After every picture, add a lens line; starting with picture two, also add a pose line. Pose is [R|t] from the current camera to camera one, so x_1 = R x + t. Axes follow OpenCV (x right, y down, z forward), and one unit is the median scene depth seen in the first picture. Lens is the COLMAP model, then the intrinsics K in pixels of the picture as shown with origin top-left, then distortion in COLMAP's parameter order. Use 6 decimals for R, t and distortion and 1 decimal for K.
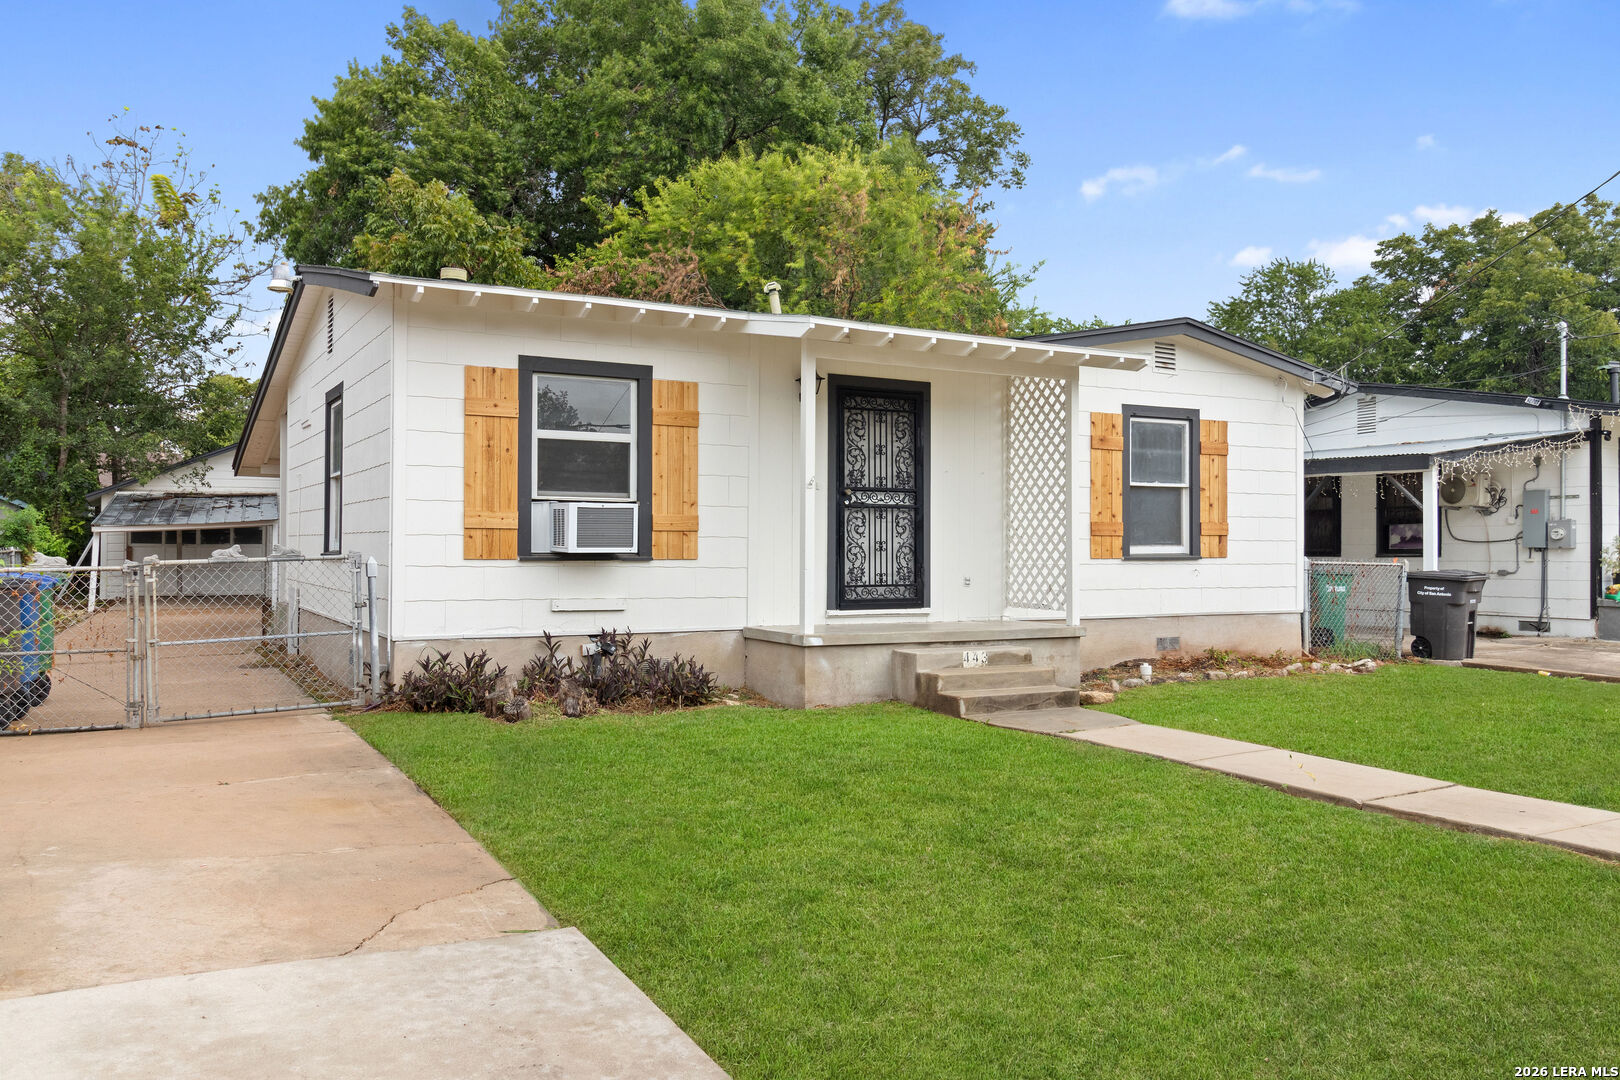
lens RADIAL K [[1235.9, 0, 810.0], [0, 1235.9, 540.0], [0, 0, 1]] dist [-0.033468, 0.092431]
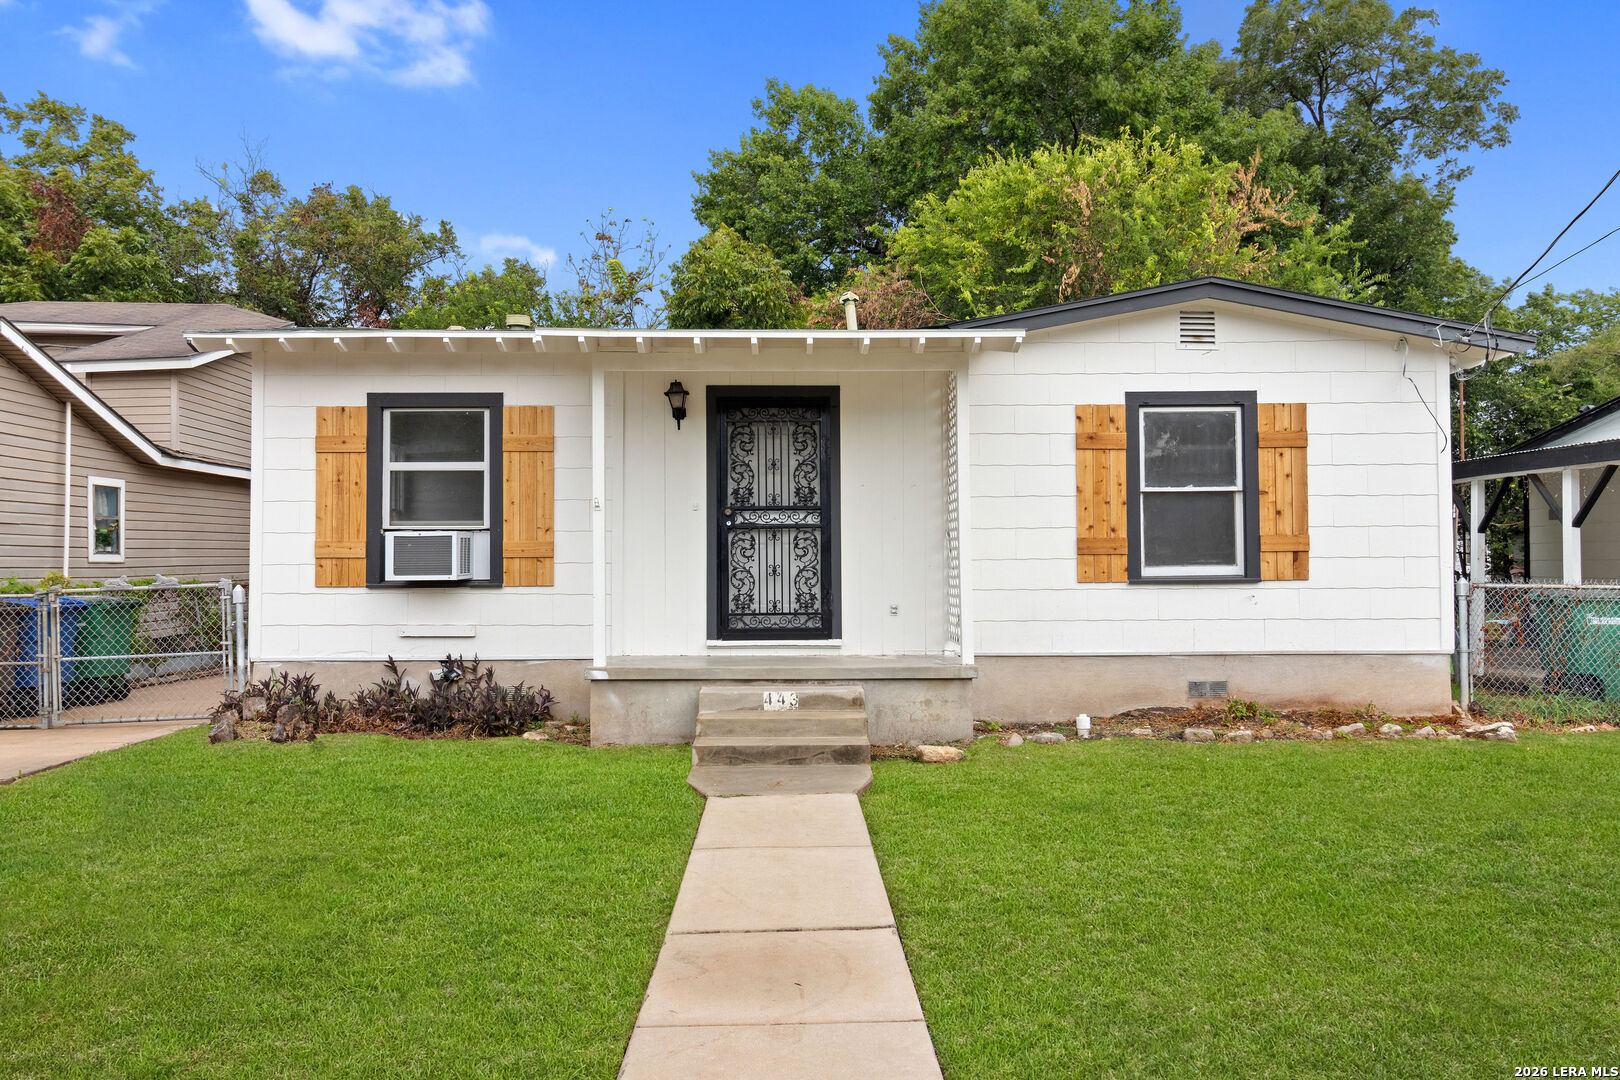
lens RADIAL K [[1175.4, 0, 809.8], [0, 1175.4, 540.8], [0, 0, 1]] dist [-0.014542, 0.001666]
pose [[0.884907, -0.019347, -0.465365, 0.484926], [0.011778, 0.999747, -0.019169, 0.000038], [0.465618, 0.011482, 0.884911, 0.249990]]
